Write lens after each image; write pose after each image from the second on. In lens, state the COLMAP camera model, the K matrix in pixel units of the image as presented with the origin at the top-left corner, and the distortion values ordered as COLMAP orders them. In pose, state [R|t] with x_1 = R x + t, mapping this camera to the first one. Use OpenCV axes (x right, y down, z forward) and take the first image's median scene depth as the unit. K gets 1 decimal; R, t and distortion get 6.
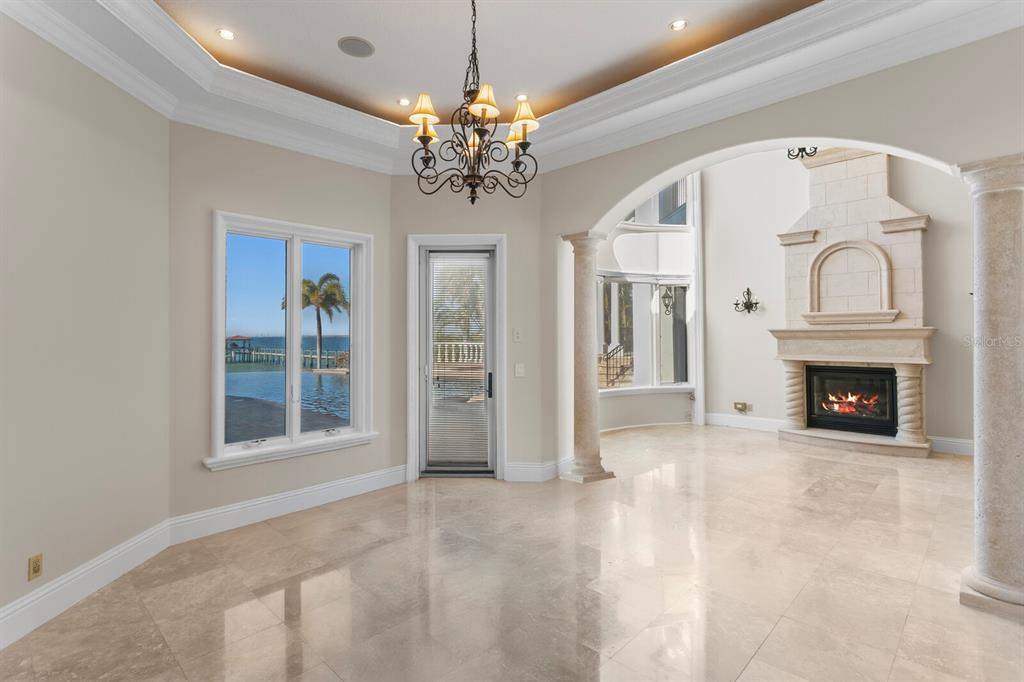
lens RADIAL K [[494.5, 0, 505.9], [0, 494.5, 334.7], [0, 0, 1]] dist [0.009823, 0.000451]
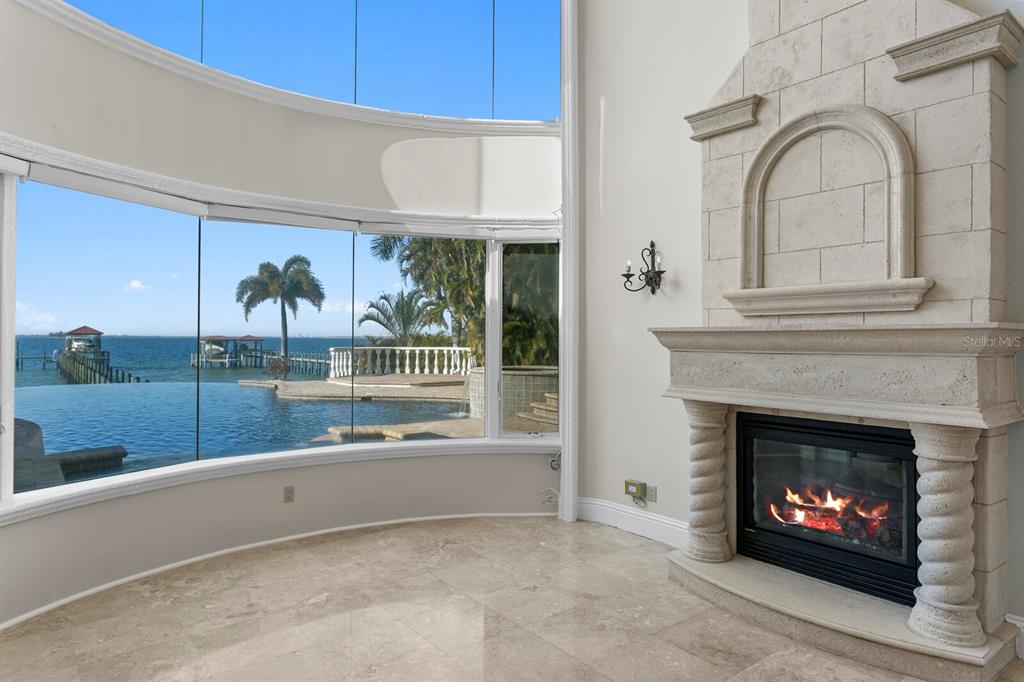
lens RADIAL K [[615.0, 0, 512.0], [0, 615.0, 341.0], [0, 0, 1]] dist [0.001320, -0.001045]
pose [[0.990146, 0.011468, -0.139571, 0.491048], [-0.010680, 0.999923, 0.006395, -0.001448], [0.139634, -0.004841, 0.990191, 0.447337]]
